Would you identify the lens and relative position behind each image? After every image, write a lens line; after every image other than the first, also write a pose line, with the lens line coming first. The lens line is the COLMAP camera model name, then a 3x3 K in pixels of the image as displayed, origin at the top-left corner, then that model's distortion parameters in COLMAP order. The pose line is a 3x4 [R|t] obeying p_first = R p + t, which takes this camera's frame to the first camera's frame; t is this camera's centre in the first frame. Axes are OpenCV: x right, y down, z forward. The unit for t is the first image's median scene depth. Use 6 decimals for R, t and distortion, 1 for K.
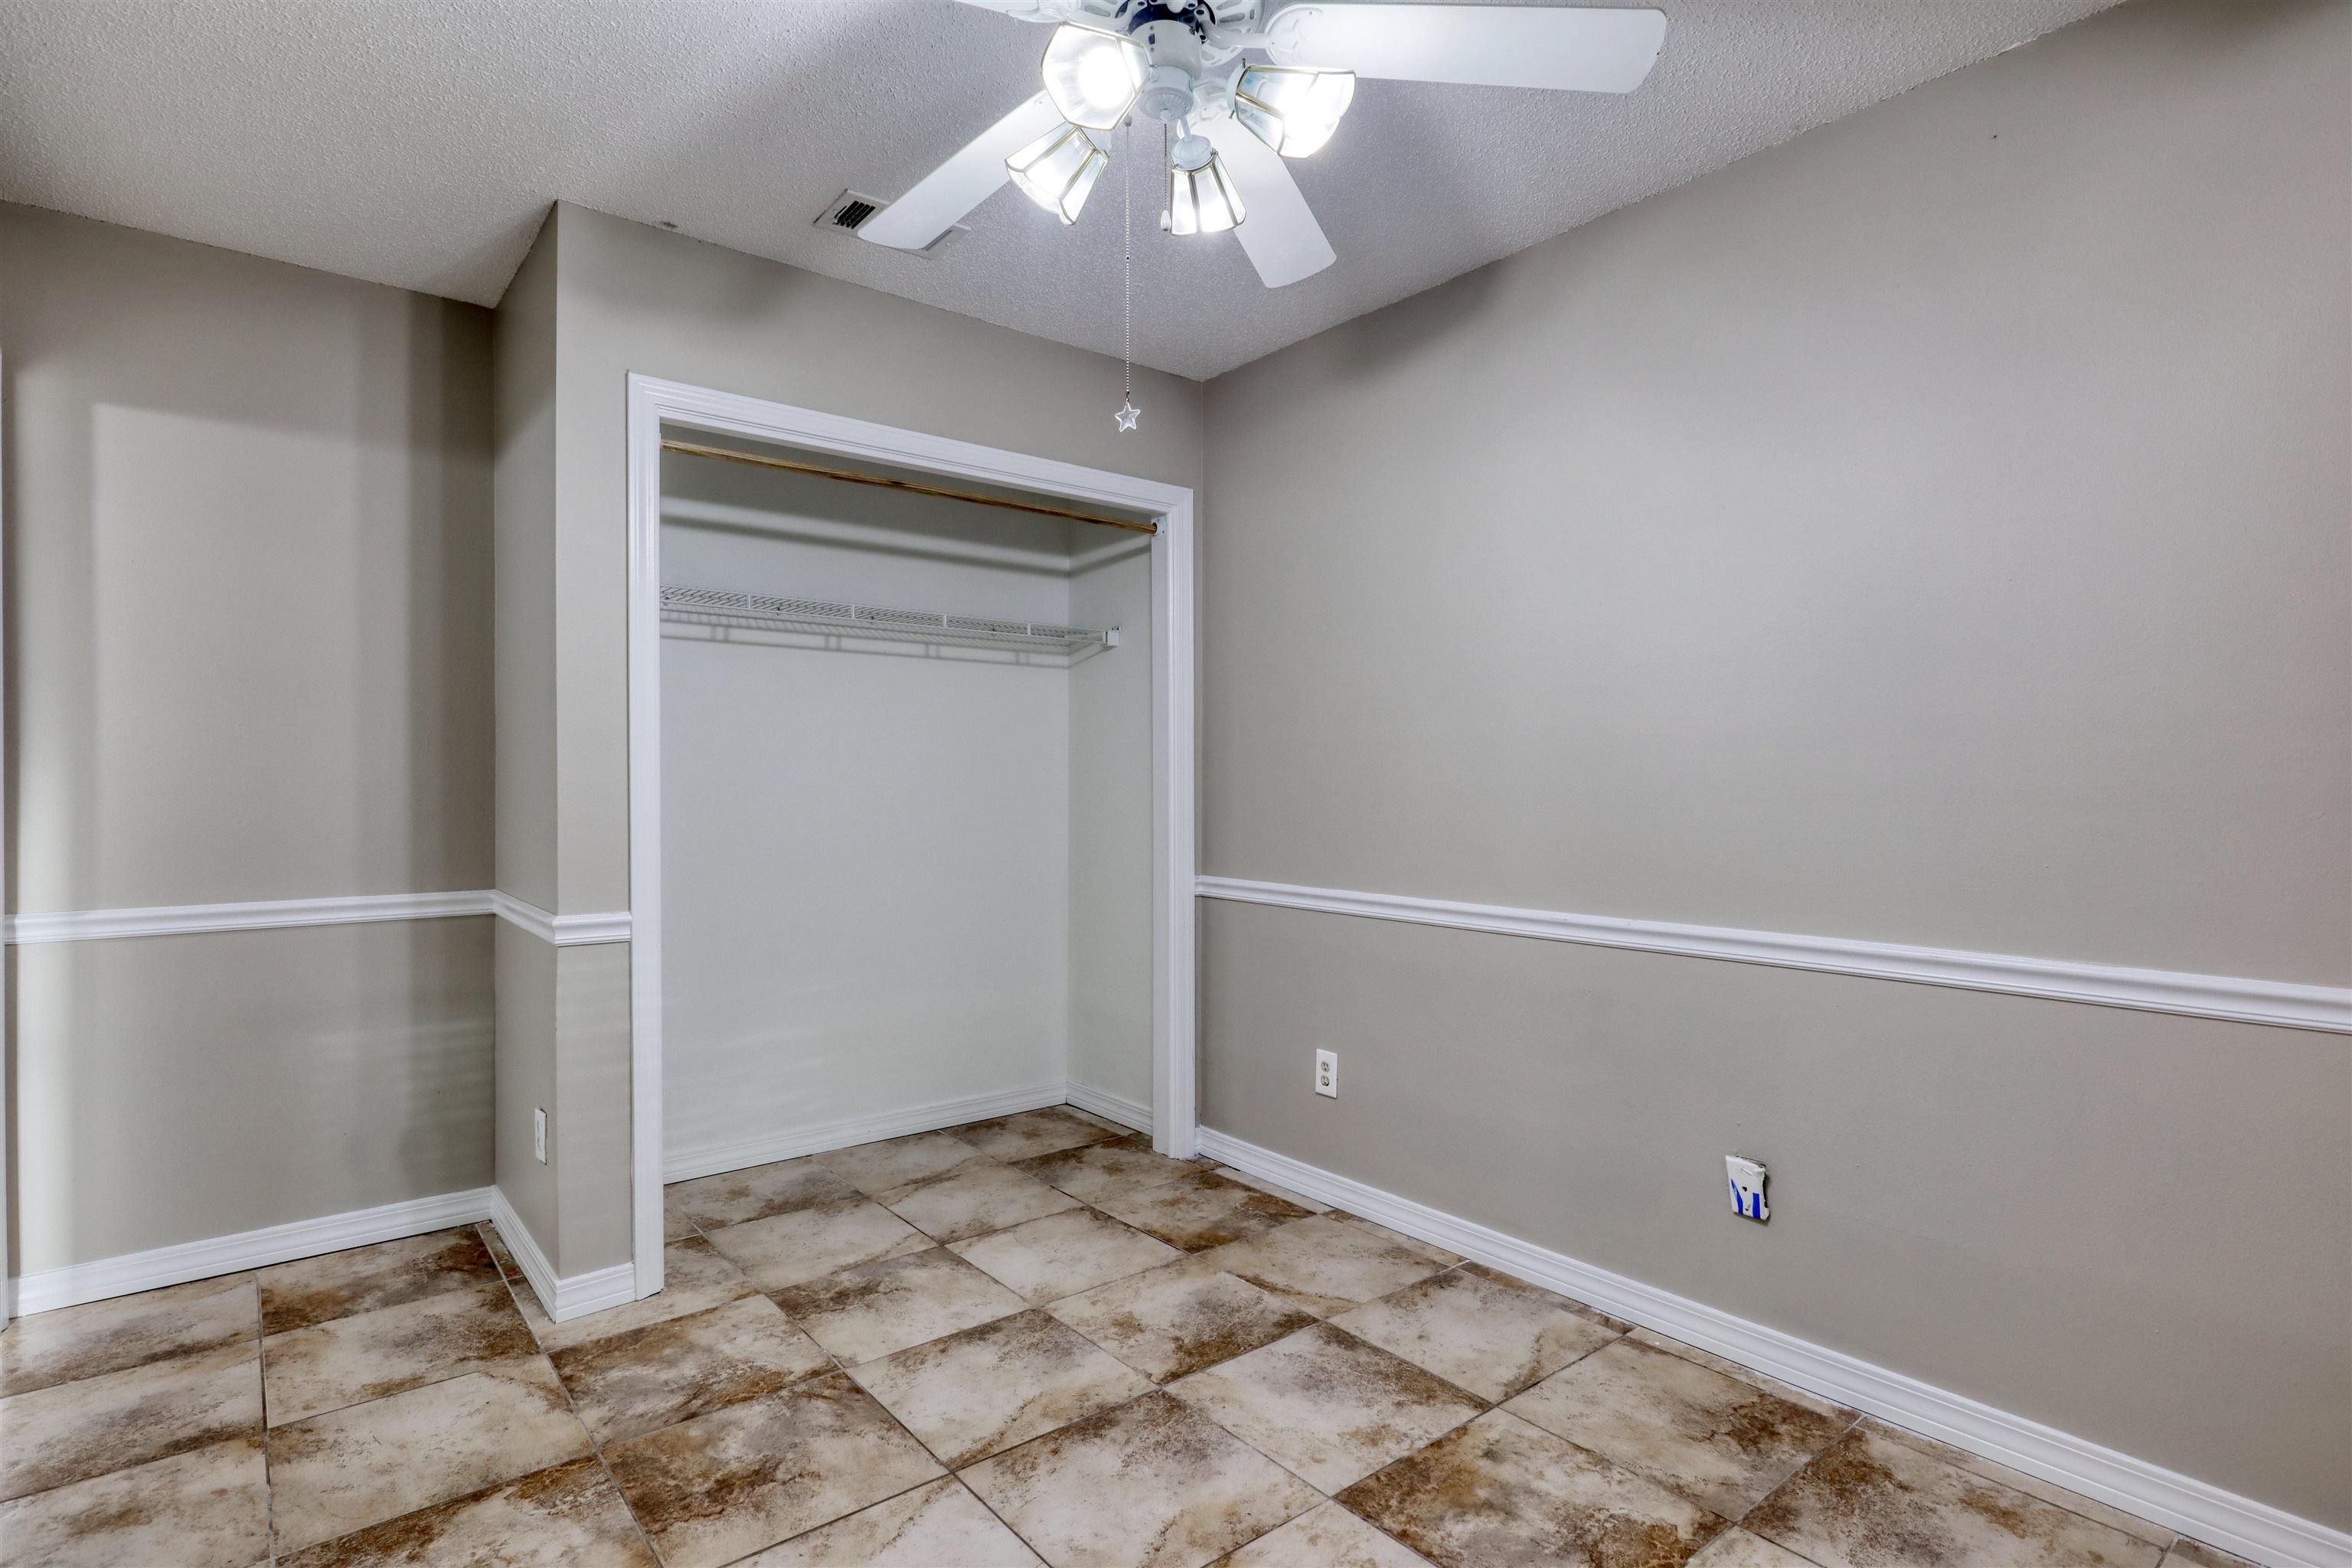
lens RADIAL K [[1175.9, 0, 1179.4], [0, 1175.9, 783.9], [0, 0, 1]] dist [-0.000361, 0.001141]
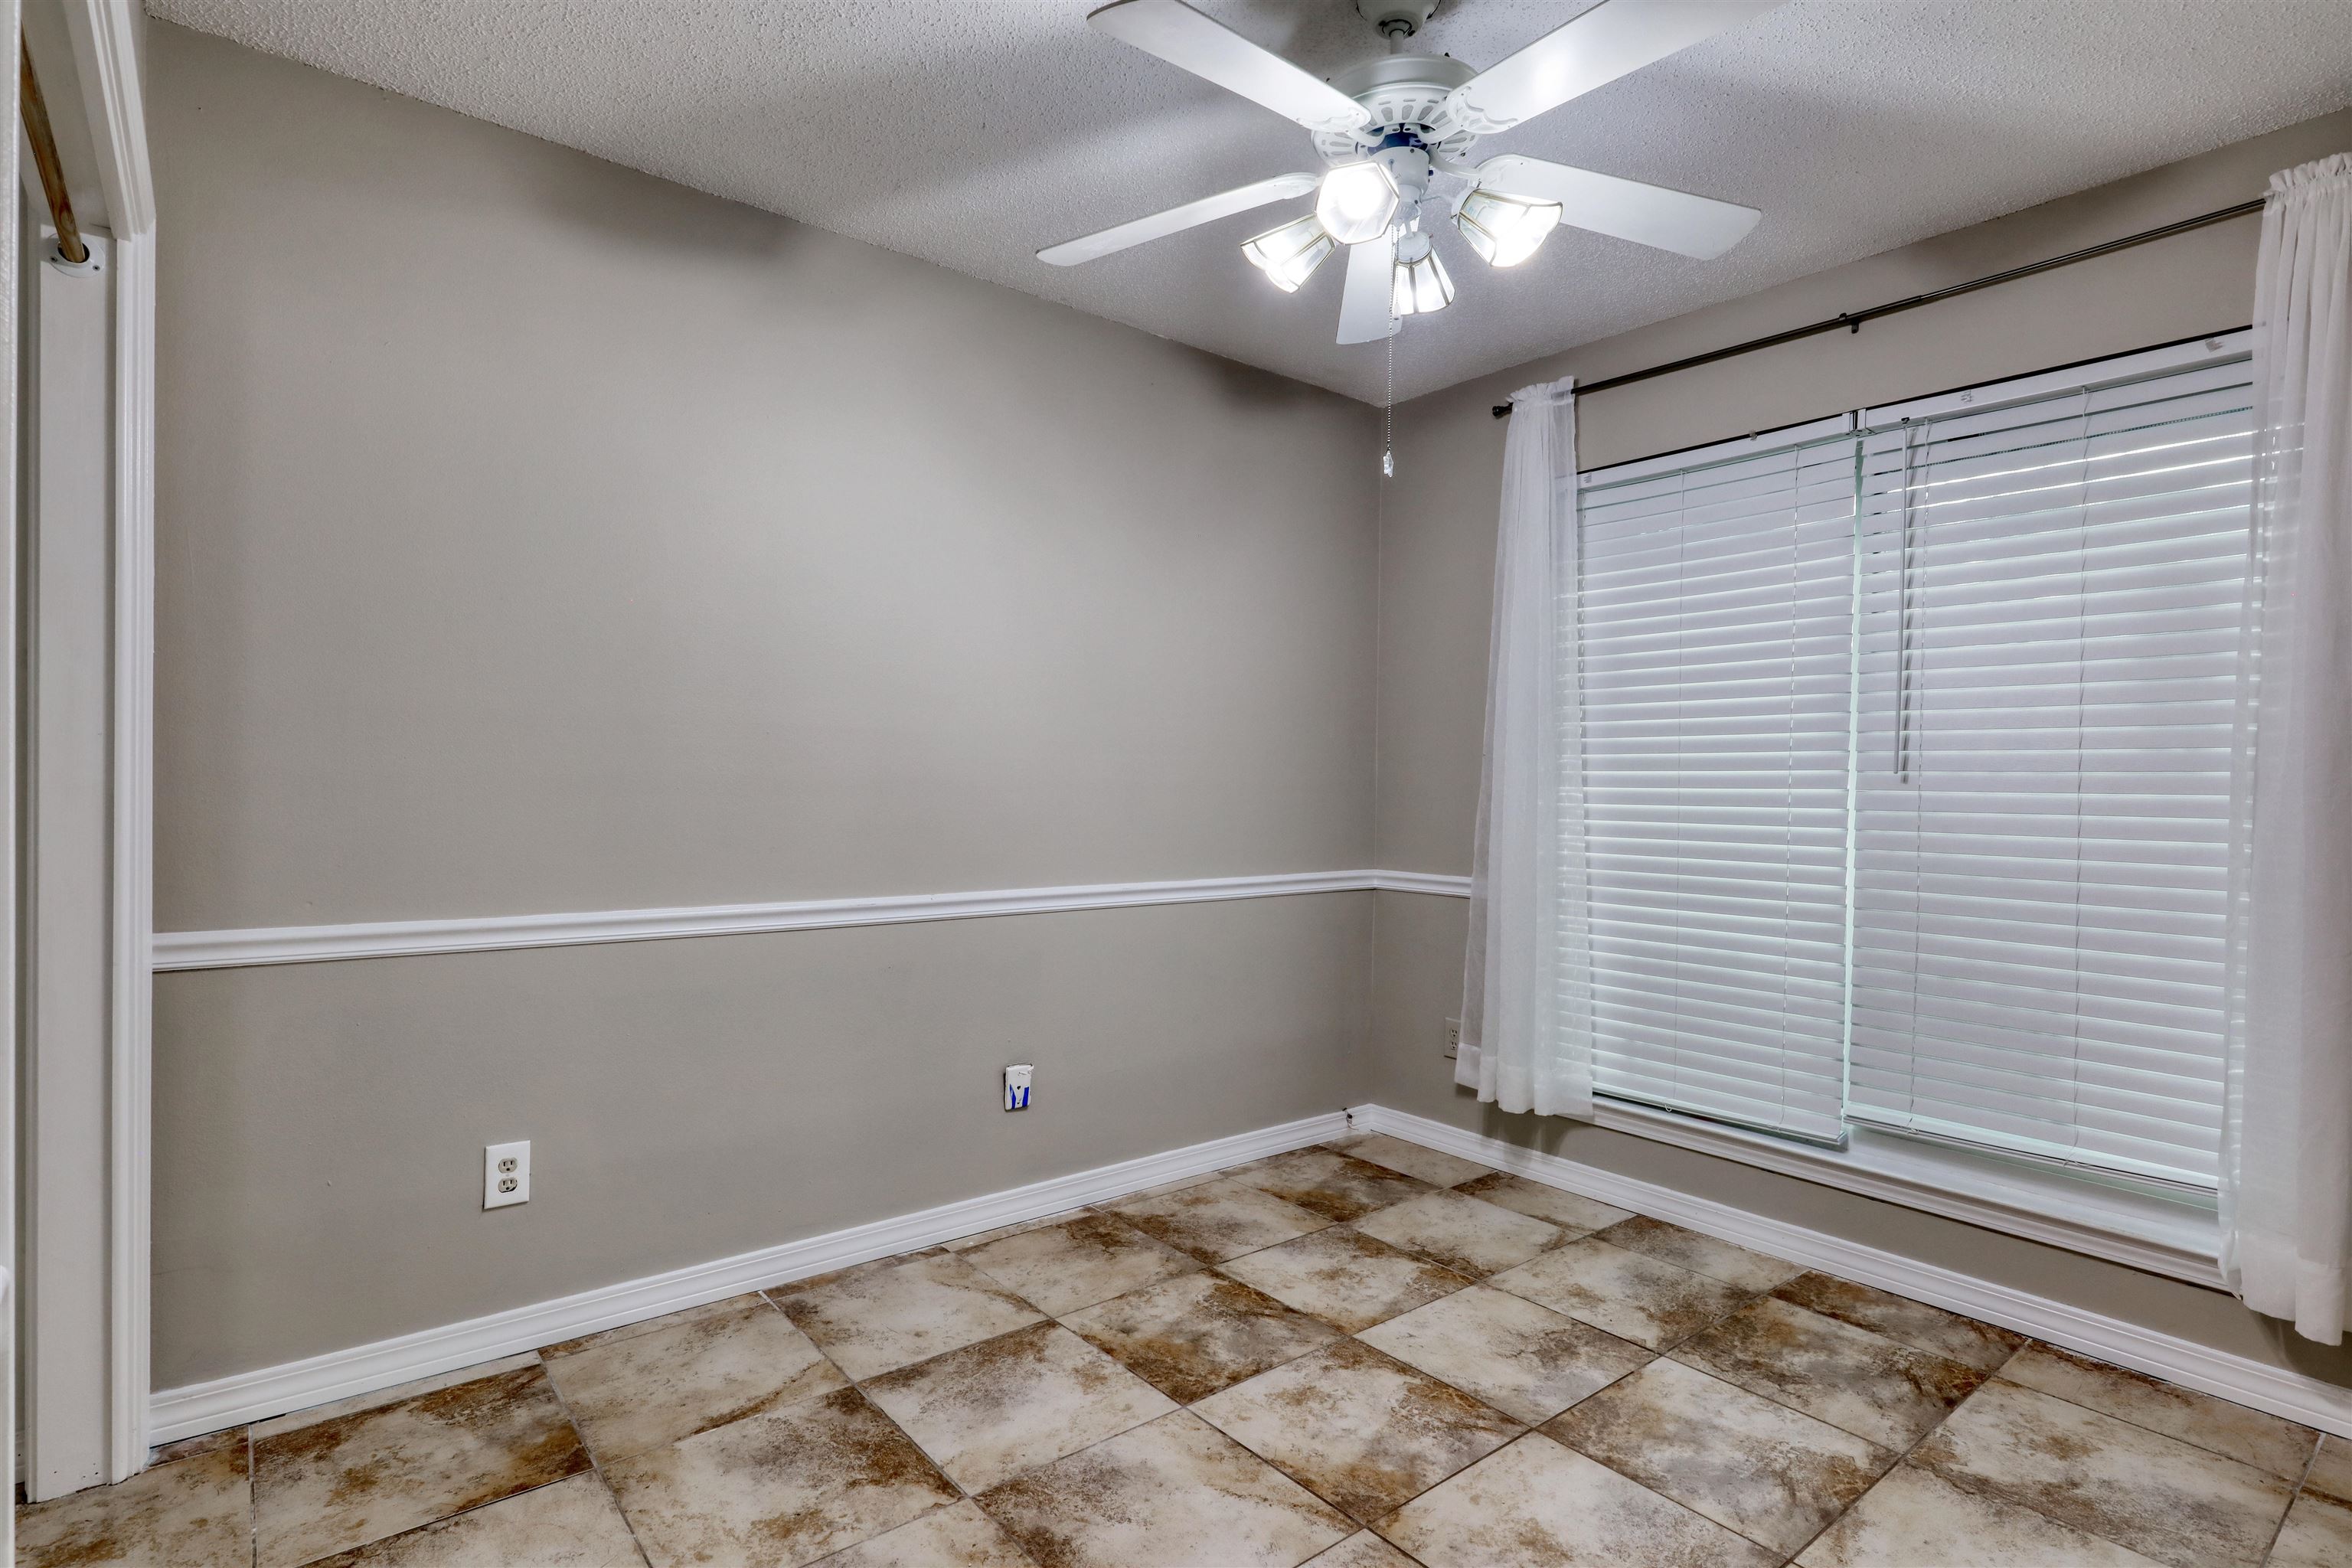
lens RADIAL K [[1175.9, 0, 1184.8], [0, 1175.9, 781.7], [0, 0, 1]] dist [-0.000361, 0.001141]
pose [[-0.007907, -0.001581, 0.999967, -0.781552], [-0.014927, 0.999888, 0.001463, 0.000533], [-0.999857, -0.014915, -0.007930, 0.788607]]
